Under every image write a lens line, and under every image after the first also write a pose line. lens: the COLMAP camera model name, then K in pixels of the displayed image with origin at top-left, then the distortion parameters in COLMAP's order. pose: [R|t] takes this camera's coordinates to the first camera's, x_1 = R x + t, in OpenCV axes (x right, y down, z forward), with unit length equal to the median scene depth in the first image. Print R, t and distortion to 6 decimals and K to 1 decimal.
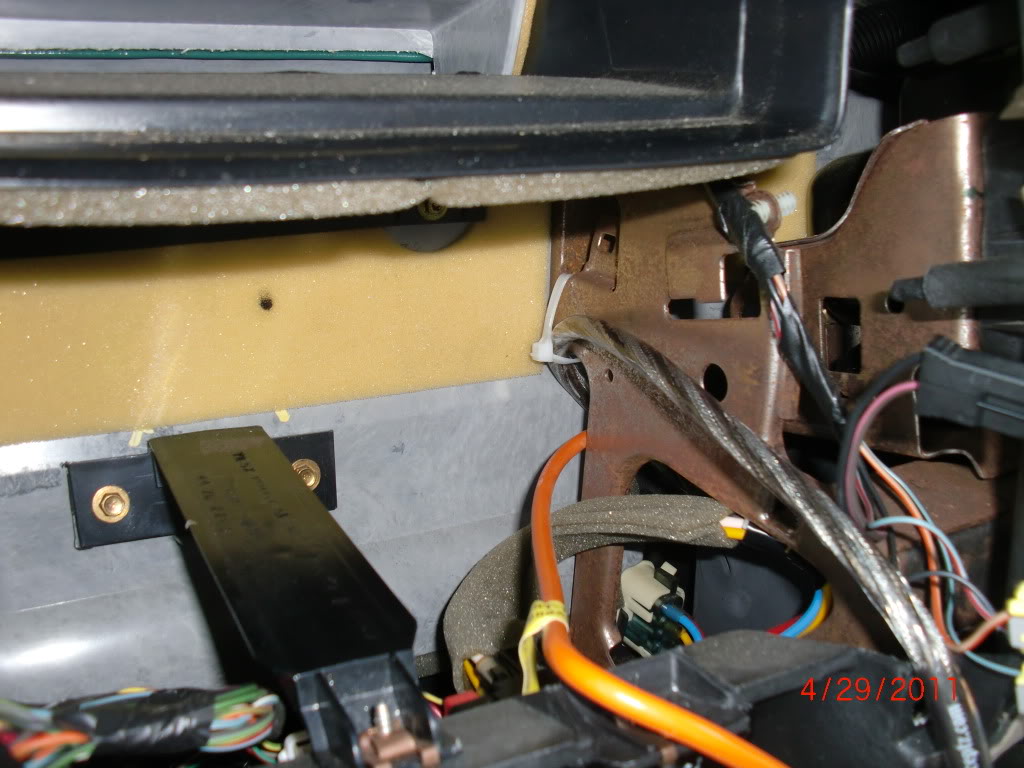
lens RADIAL K [[1048.2, 0, 513.1], [0, 1048.2, 384.8], [0, 0, 1]] dist [-0.089741, 0.000000]
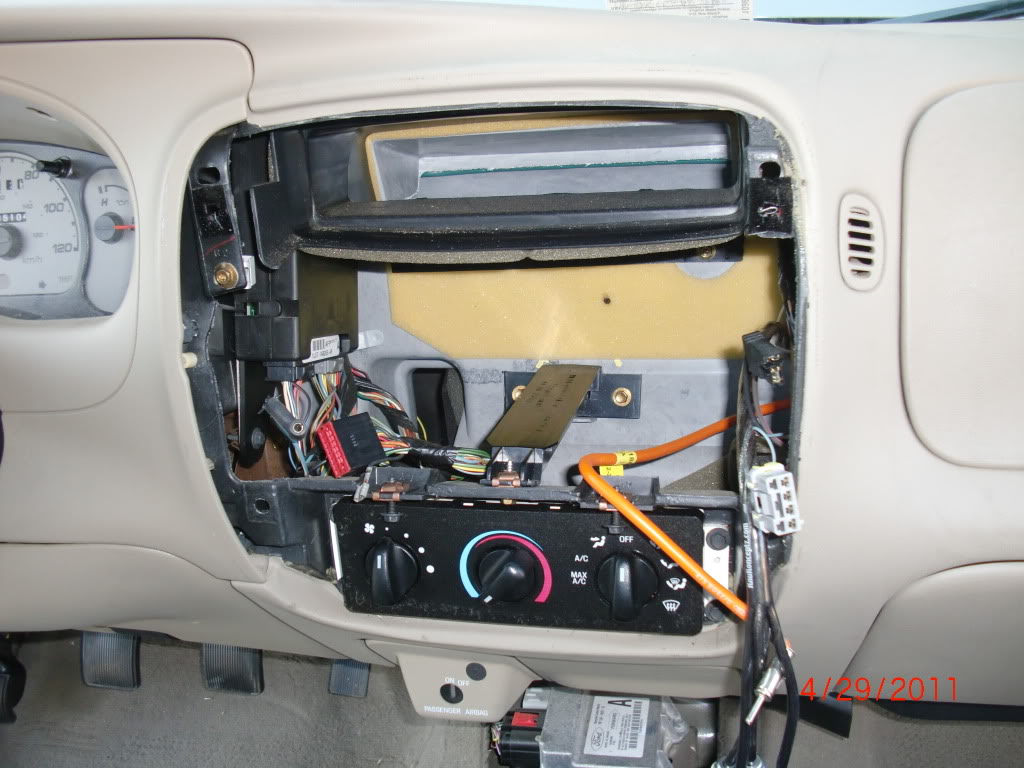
lens RADIAL K [[1048.2, 0, 511.3], [0, 1048.2, 383.8], [0, 0, 1]] dist [-0.089741, 0.000000]
pose [[0.737775, 0.113112, -0.665502, 0.893958], [-0.120014, 0.992134, 0.035580, 0.023409], [0.664292, 0.053620, 0.745547, -0.501337]]
